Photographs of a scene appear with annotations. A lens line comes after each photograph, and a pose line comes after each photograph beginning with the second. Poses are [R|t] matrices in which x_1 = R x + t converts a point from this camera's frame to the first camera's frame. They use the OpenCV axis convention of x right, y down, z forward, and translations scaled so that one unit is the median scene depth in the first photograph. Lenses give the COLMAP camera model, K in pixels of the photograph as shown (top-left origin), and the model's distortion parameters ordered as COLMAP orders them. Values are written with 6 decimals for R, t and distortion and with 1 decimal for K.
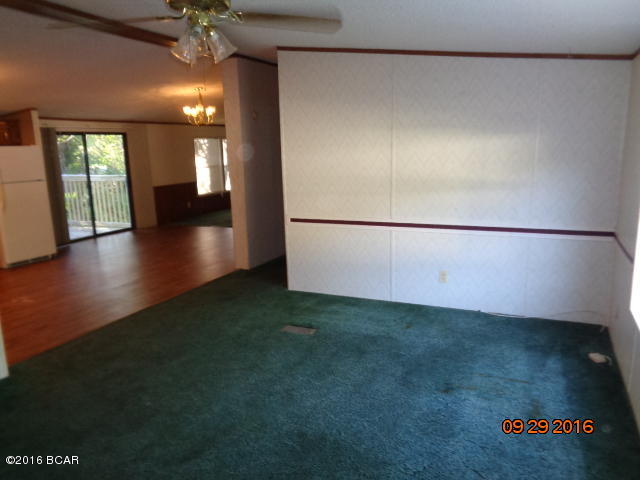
lens RADIAL K [[472.7, 0, 320.0], [0, 472.7, 240.0], [0, 0, 1]] dist [0.001837, 0.000798]
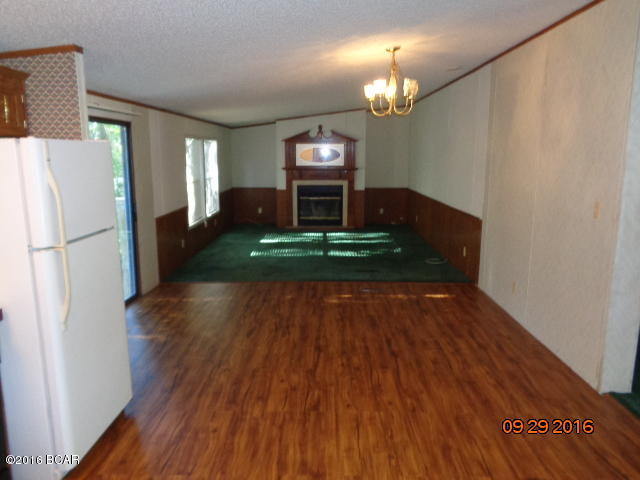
lens RADIAL K [[479.9, 0, 320.0], [0, 479.9, 240.0], [0, 0, 1]] dist [0.004302, 0.001277]
pose [[0.909841, -0.044719, 0.412540, -0.485442], [0.053263, 0.998538, -0.009230, -0.081748], [-0.411524, 0.030371, 0.910893, 0.452993]]
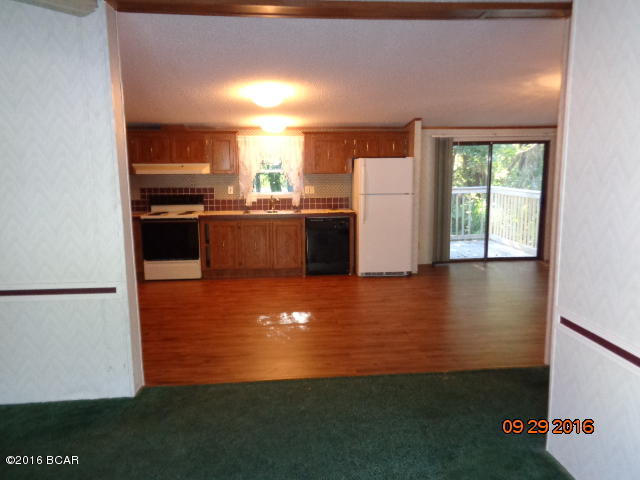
lens RADIAL K [[472.7, 0, 320.0], [0, 472.7, 240.0], [0, 0, 1]] dist [0.001837, 0.000798]
pose [[0.495660, 0.159755, -0.853698, 0.121704], [-0.170890, 0.981662, 0.084482, -0.068355], [0.851539, 0.104014, 0.513871, 0.297081]]
